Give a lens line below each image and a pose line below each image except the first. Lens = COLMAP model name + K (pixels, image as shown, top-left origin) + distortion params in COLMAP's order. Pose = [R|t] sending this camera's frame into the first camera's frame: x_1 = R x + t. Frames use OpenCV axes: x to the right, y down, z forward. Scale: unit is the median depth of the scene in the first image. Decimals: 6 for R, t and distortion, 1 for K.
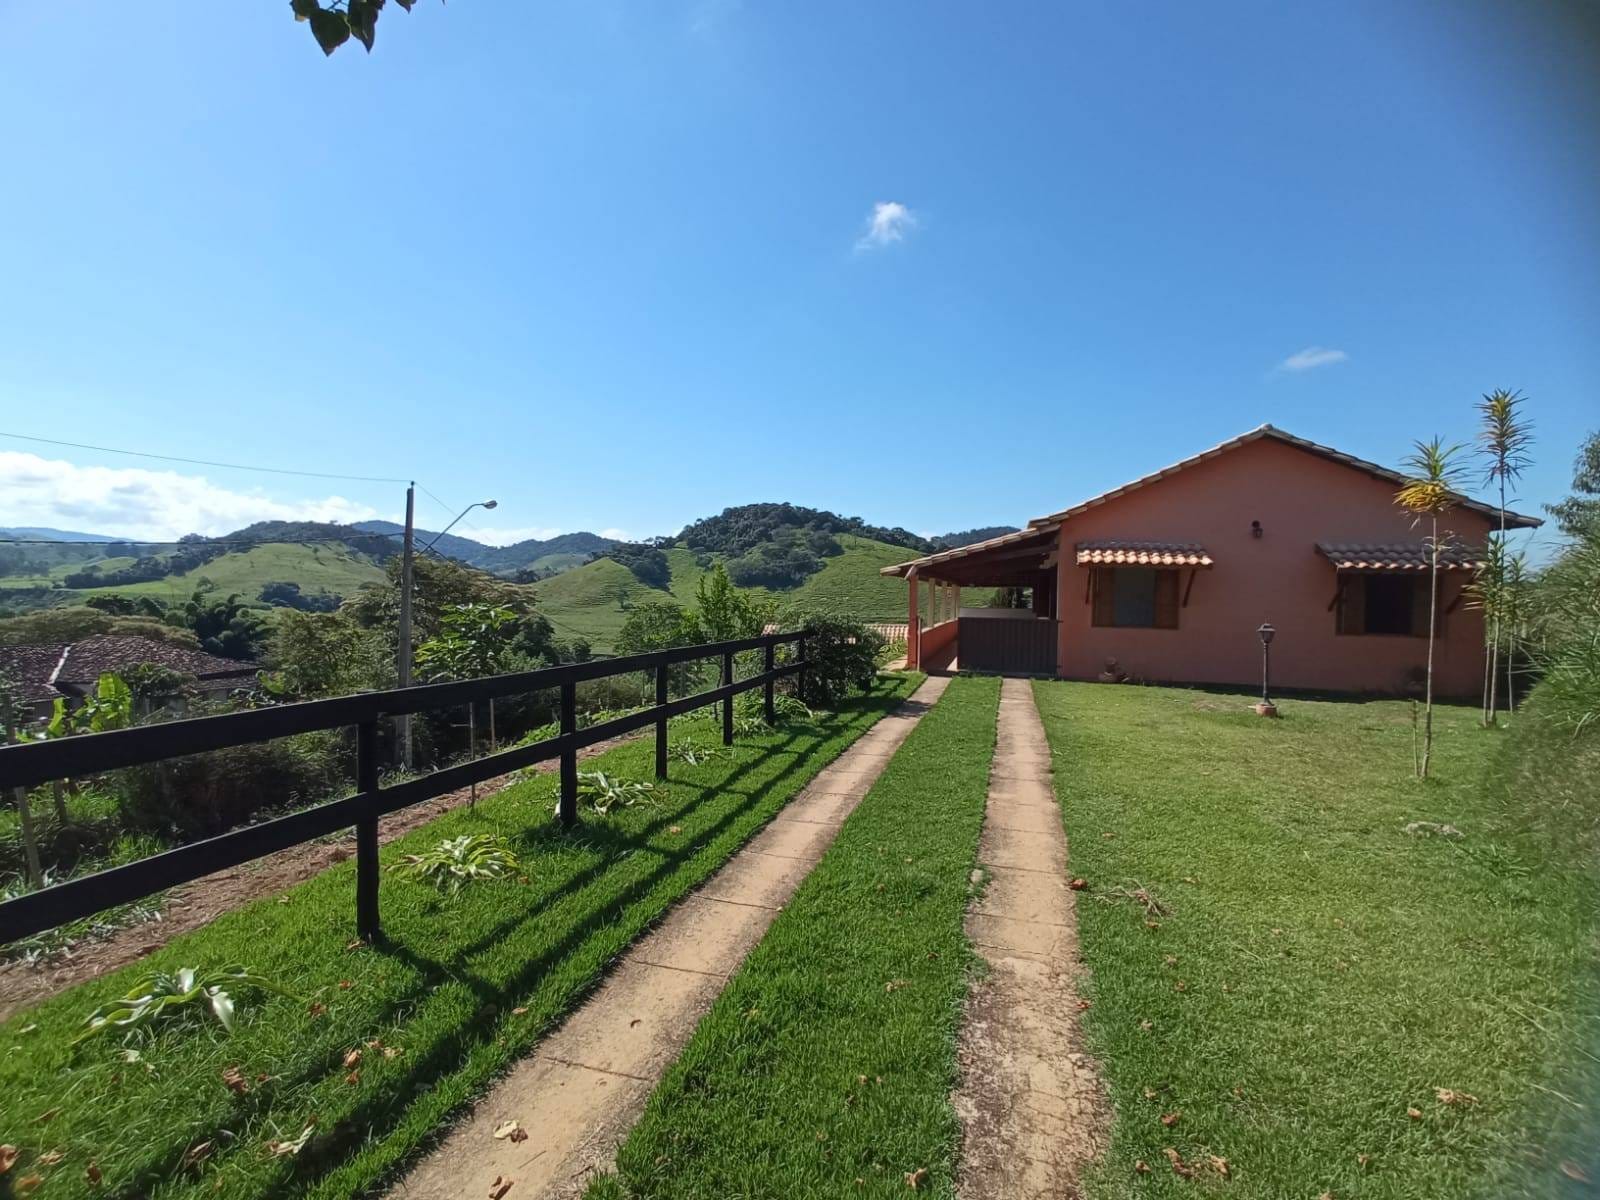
lens RADIAL K [[728.4, 0, 795.9], [0, 728.4, 596.5], [0, 0, 1]] dist [-0.062138, 0.043933]
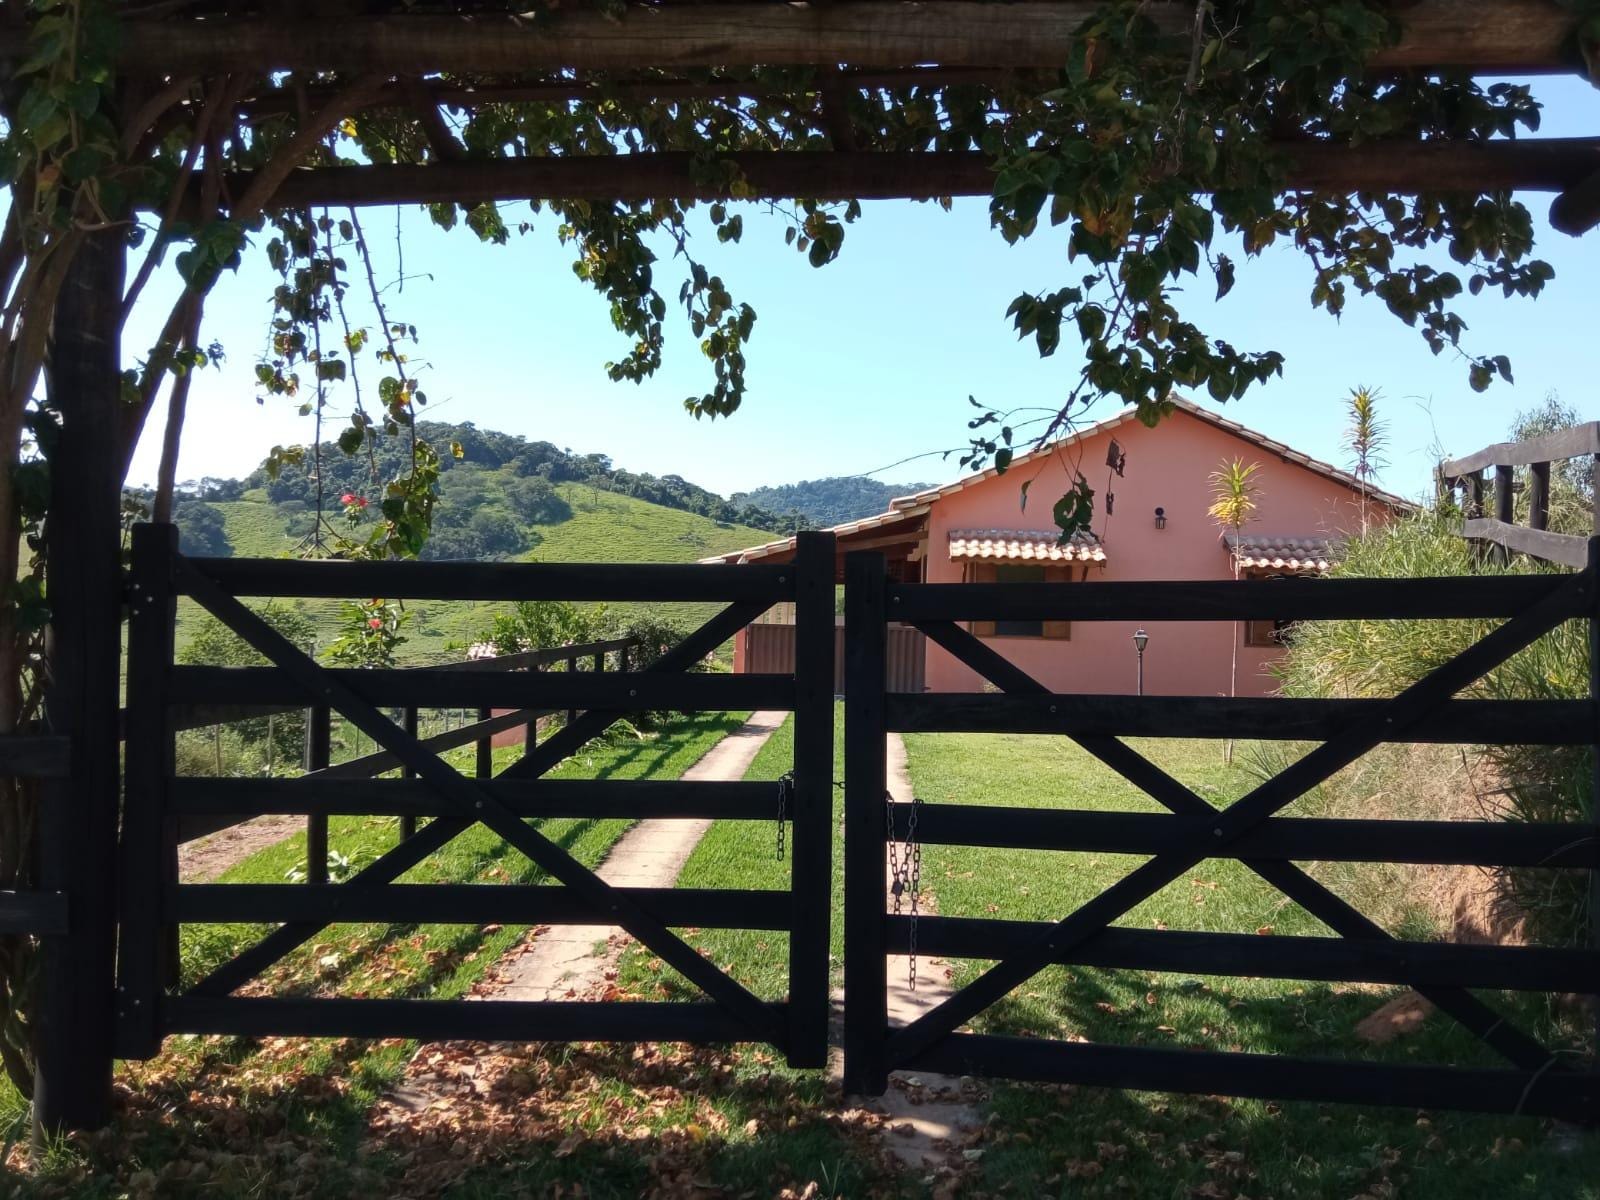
lens RADIAL K [[1300.8, 0, 799.1], [0, 1300.8, 596.3], [0, 0, 1]] dist [0.108796, -0.186585]
pose [[0.971815, 0.006029, 0.235669, -0.215206], [-0.005936, 0.999982, -0.001105, 0.000628], [-0.235671, -0.000325, 0.971833, -0.700402]]
